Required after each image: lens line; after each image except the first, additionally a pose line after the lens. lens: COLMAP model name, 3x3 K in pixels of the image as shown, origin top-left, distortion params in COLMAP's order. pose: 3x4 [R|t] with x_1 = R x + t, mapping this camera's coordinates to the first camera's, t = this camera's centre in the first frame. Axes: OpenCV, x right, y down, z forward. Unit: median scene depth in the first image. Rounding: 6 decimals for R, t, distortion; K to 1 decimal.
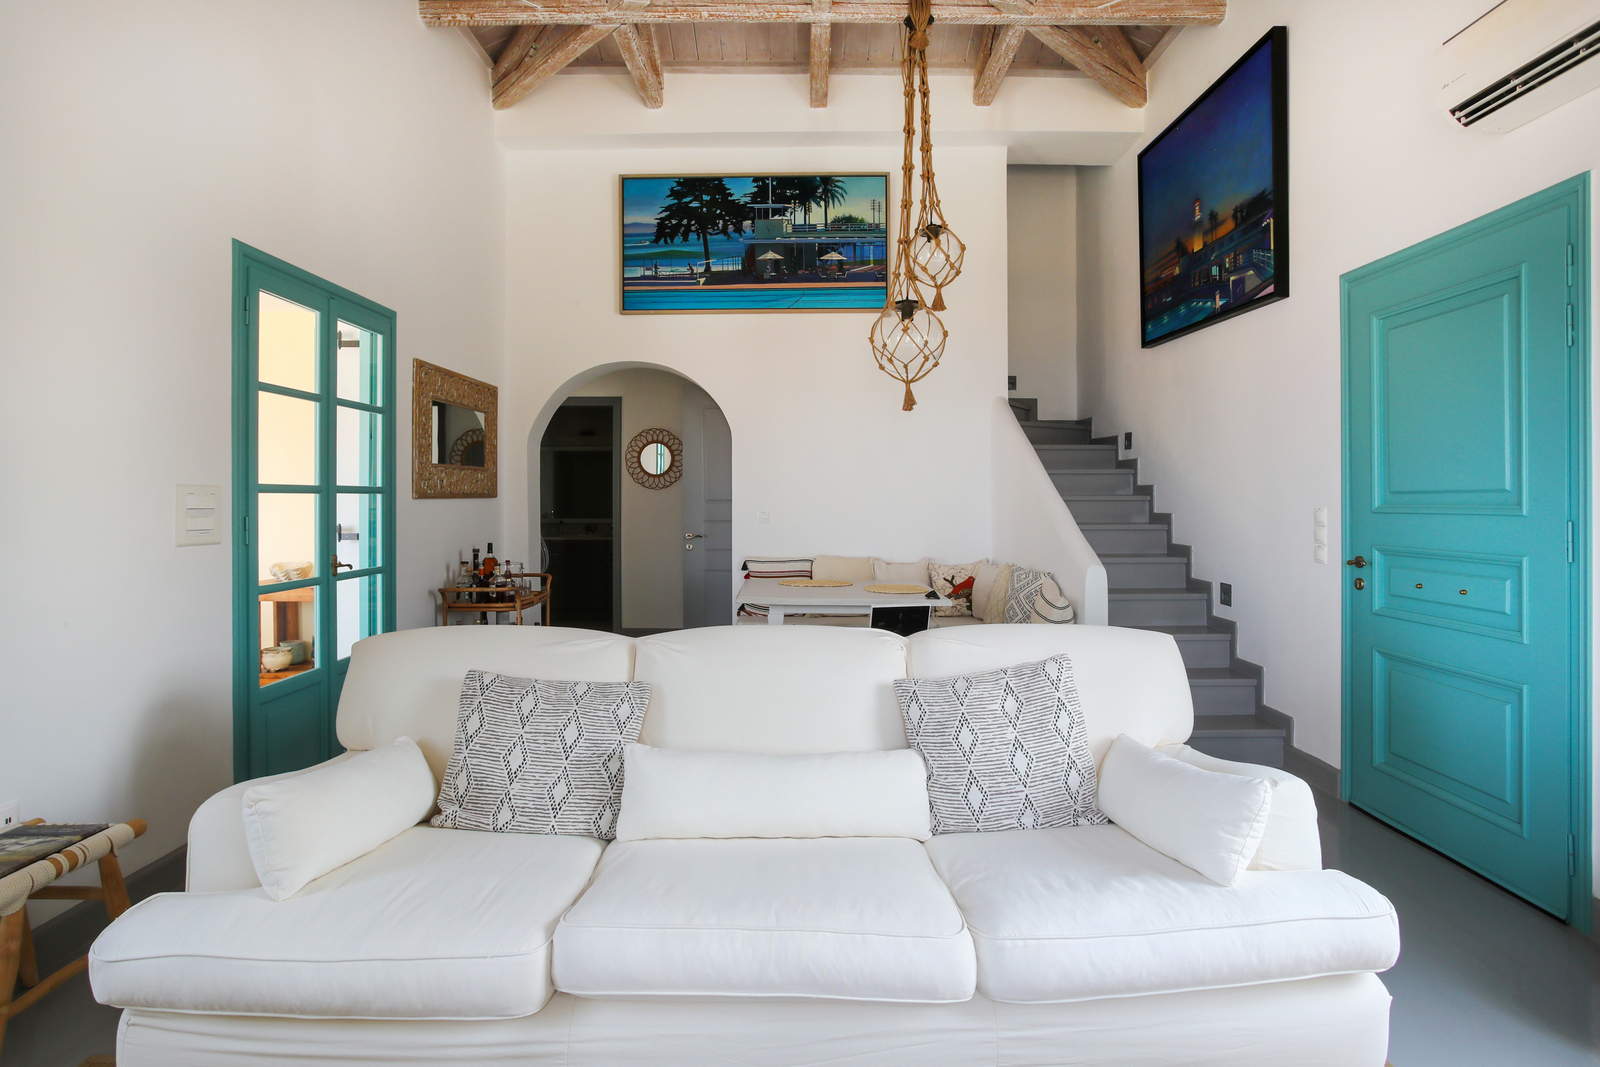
lens RADIAL K [[834.6, 0, 813.5], [0, 834.6, 496.0], [0, 0, 1]] dist [-0.052241, 0.000705]
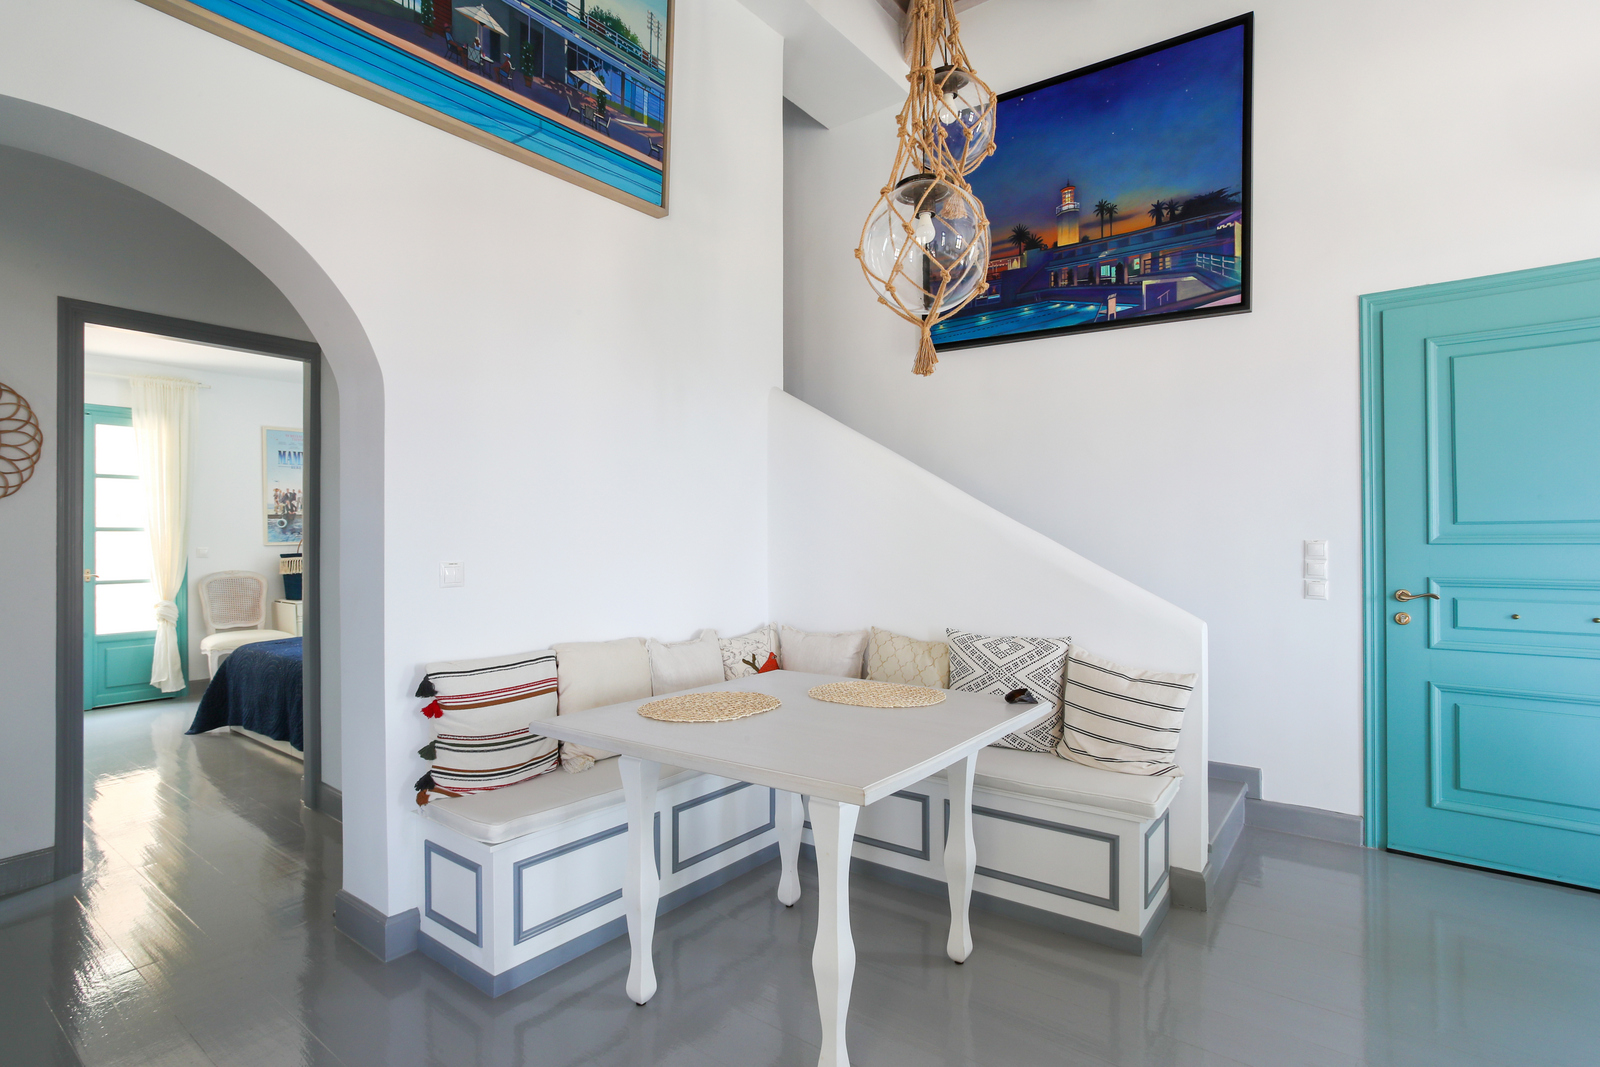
lens RADIAL K [[782.3, 0, 818.8], [0, 782.3, 530.7], [0, 0, 1]] dist [-0.035655, 0.016193]
pose [[0.611836, 0.000798, 0.790984, -0.279995], [0.003159, 0.999989, -0.003452, 0.003241], [-0.790978, 0.004610, 0.611827, 0.585820]]
